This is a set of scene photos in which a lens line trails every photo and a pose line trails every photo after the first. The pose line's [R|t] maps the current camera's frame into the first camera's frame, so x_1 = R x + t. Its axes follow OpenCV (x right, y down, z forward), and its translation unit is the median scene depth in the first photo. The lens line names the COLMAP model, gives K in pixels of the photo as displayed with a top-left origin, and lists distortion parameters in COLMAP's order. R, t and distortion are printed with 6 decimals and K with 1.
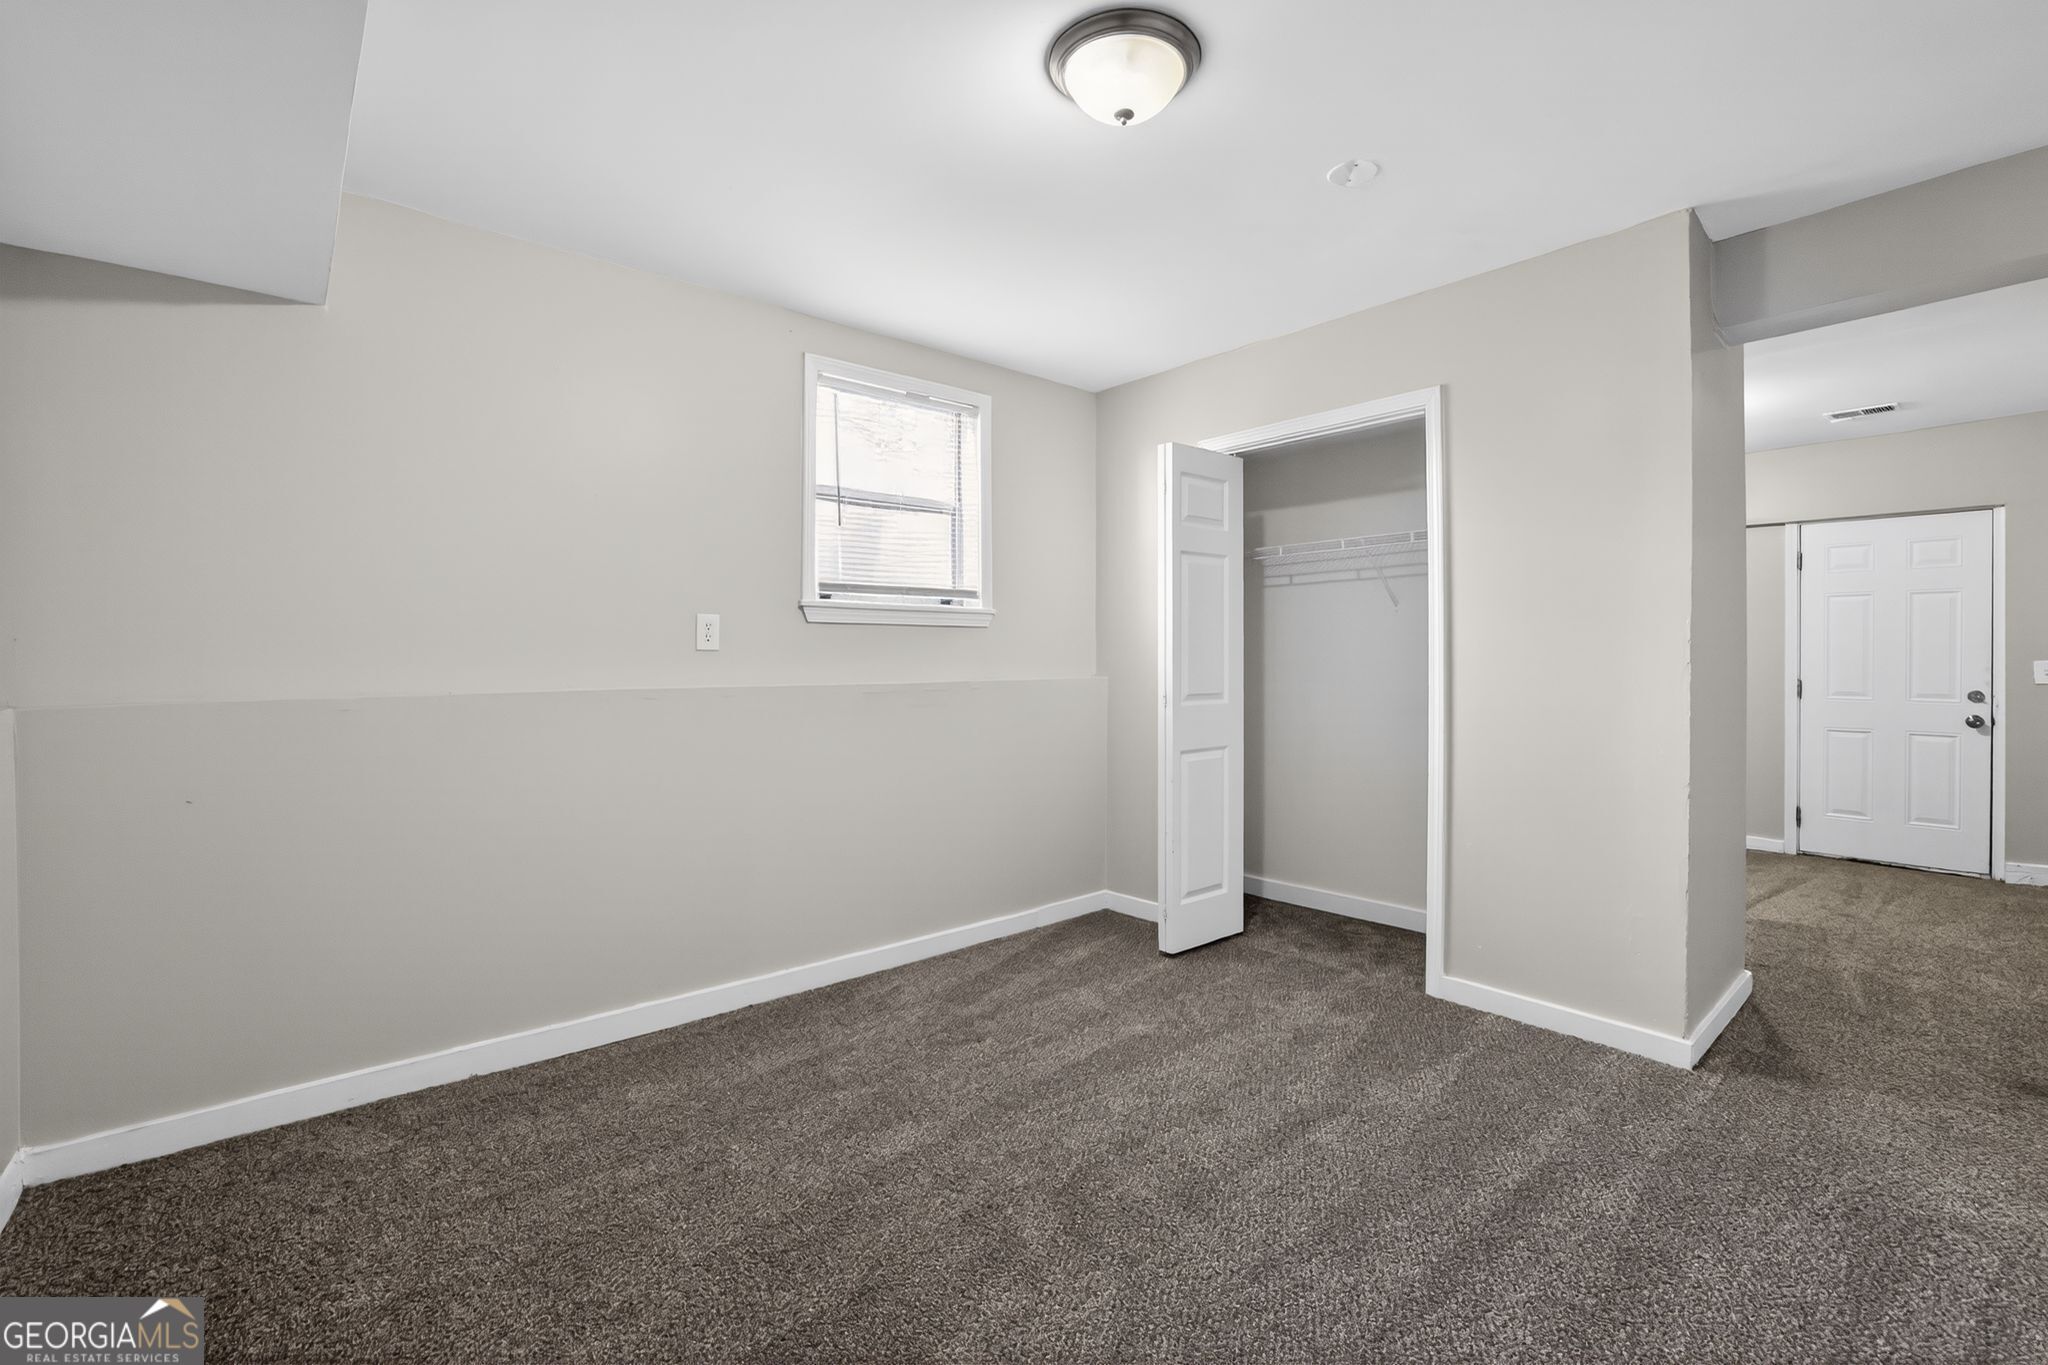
lens RADIAL K [[886.0, 0, 1027.2], [0, 886.0, 652.1], [0, 0, 1]] dist [-0.042641, 0.012448]
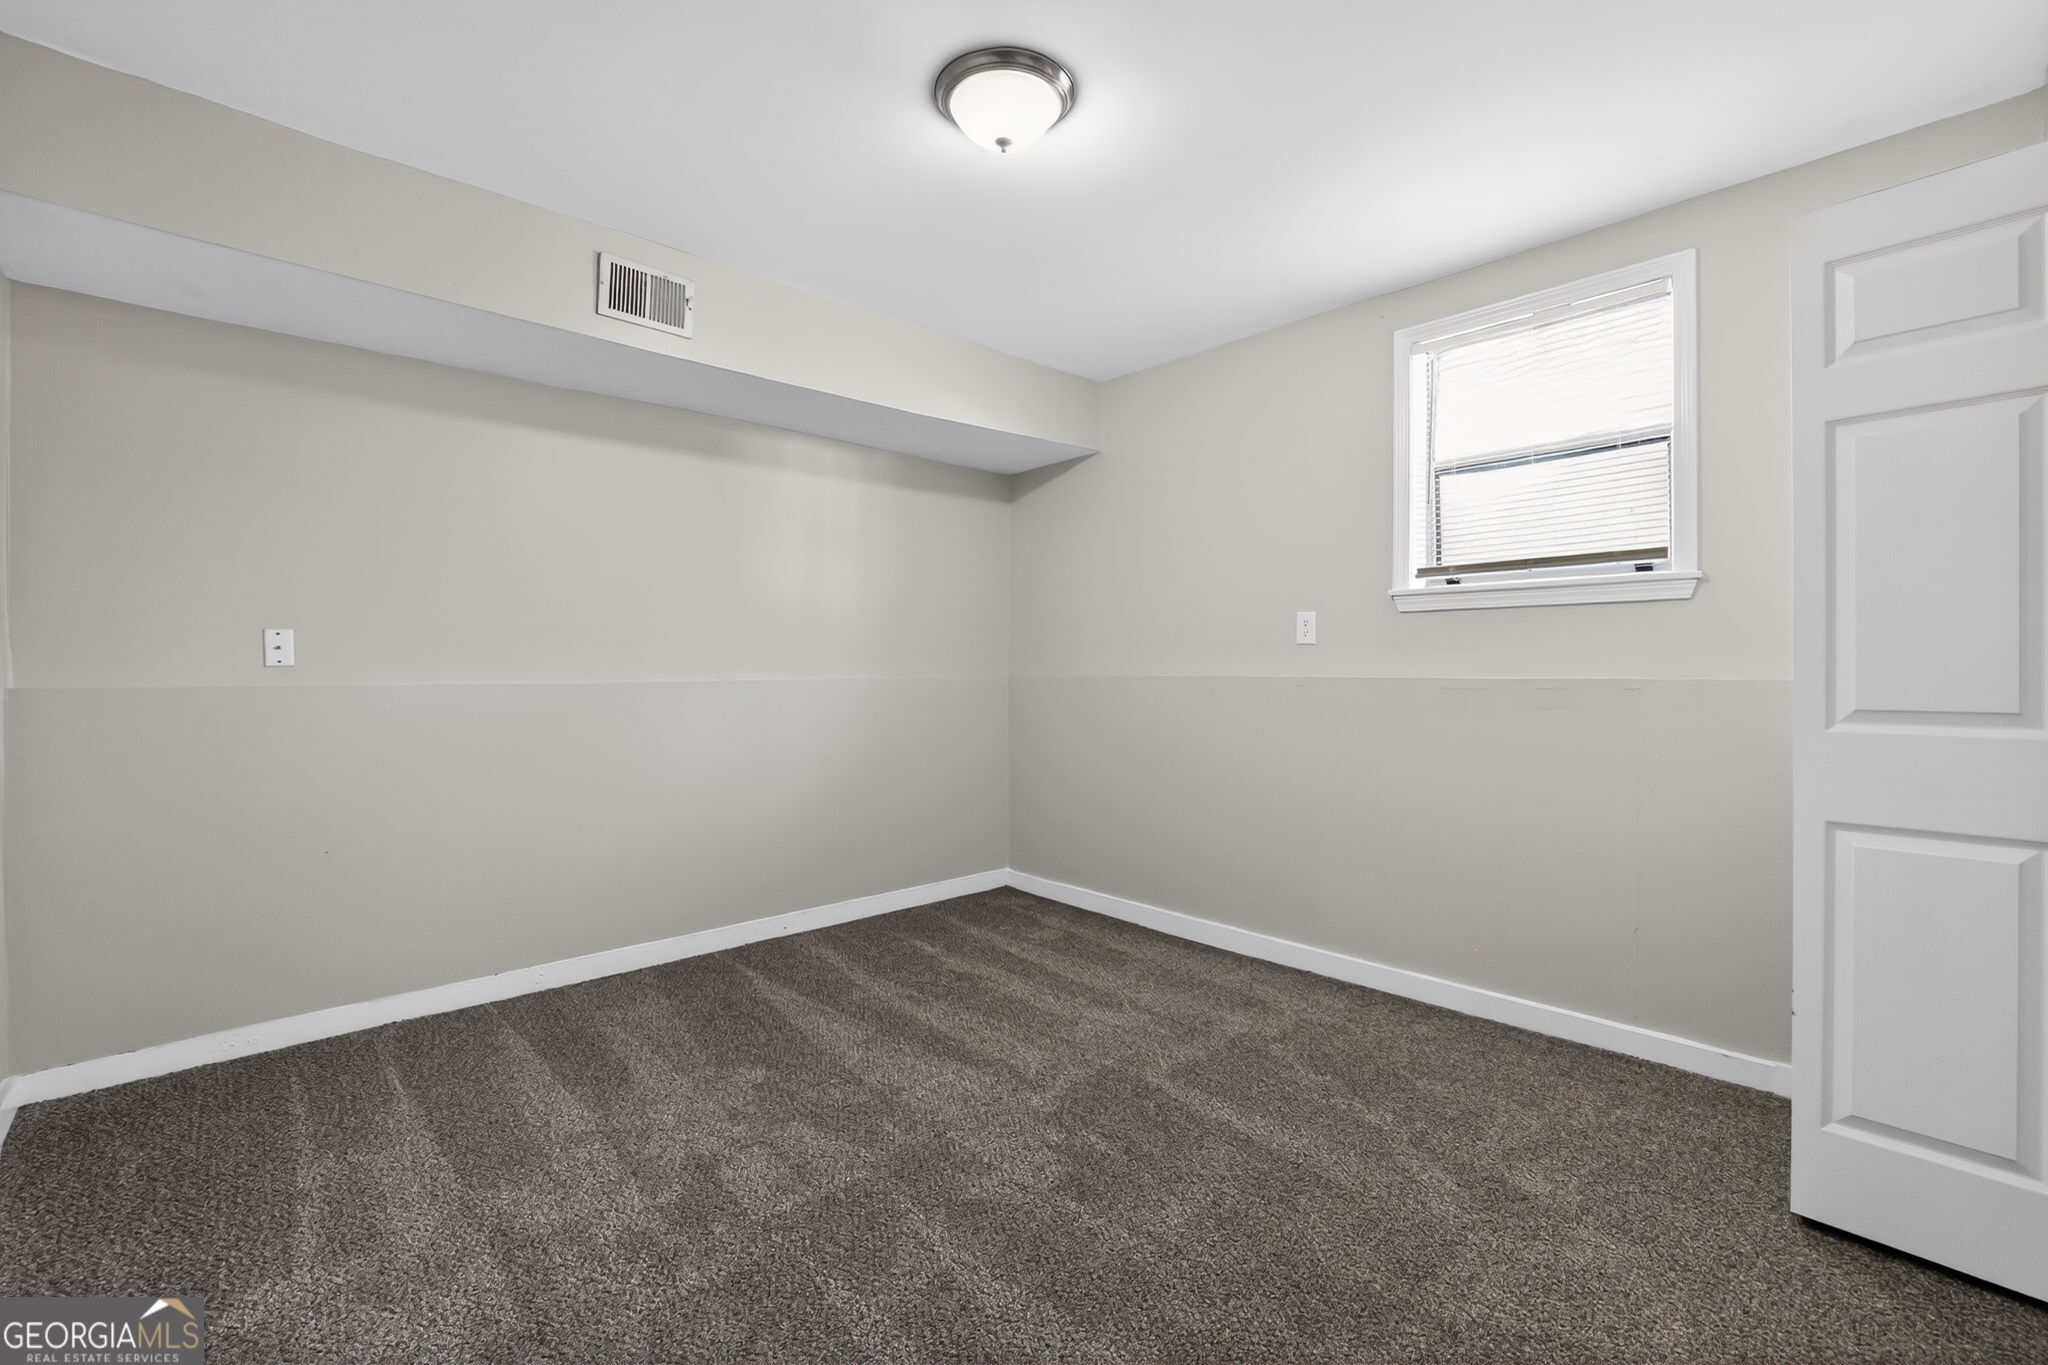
lens RADIAL K [[886.0, 0, 1027.2], [0, 886.0, 652.1], [0, 0, 1]] dist [-0.042641, 0.012448]
pose [[0.058727, -0.003280, -0.998269, 0.659438], [0.022147, 0.999753, -0.001982, 0.001664], [0.998028, -0.021992, 0.058785, 0.532294]]
